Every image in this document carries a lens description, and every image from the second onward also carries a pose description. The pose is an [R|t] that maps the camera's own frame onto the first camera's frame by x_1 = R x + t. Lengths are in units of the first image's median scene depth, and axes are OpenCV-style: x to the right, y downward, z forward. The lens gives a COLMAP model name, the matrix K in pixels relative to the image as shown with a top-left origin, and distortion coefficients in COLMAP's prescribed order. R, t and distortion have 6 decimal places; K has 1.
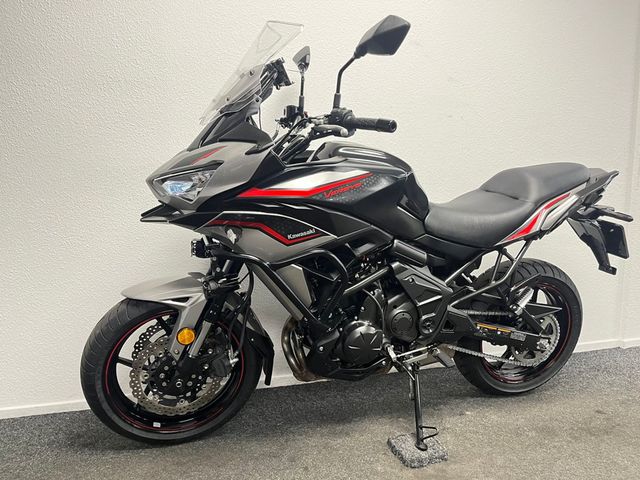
lens RADIAL K [[481.0, 0, 321.0], [0, 481.0, 240.7], [0, 0, 1]] dist [0.031753, -0.016575]
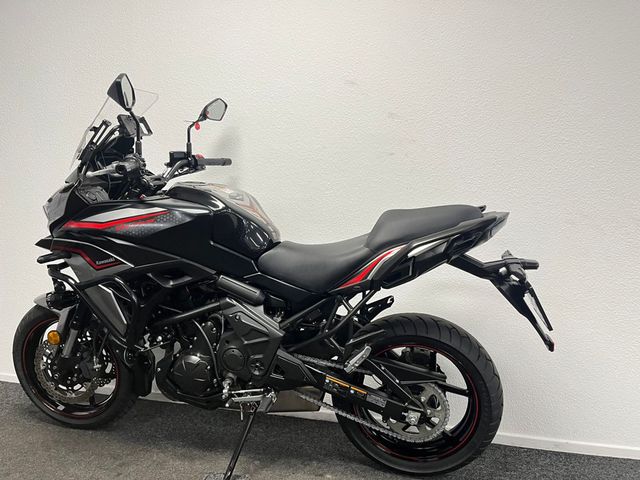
lens RADIAL K [[481.0, 0, 322.7], [0, 481.0, 244.1], [0, 0, 1]] dist [0.031753, -0.016575]
pose [[0.874301, 0.050568, -0.482743, 0.811322], [-0.086948, 0.994788, -0.053268, -0.031853], [0.477533, 0.088546, 0.874141, 0.186179]]
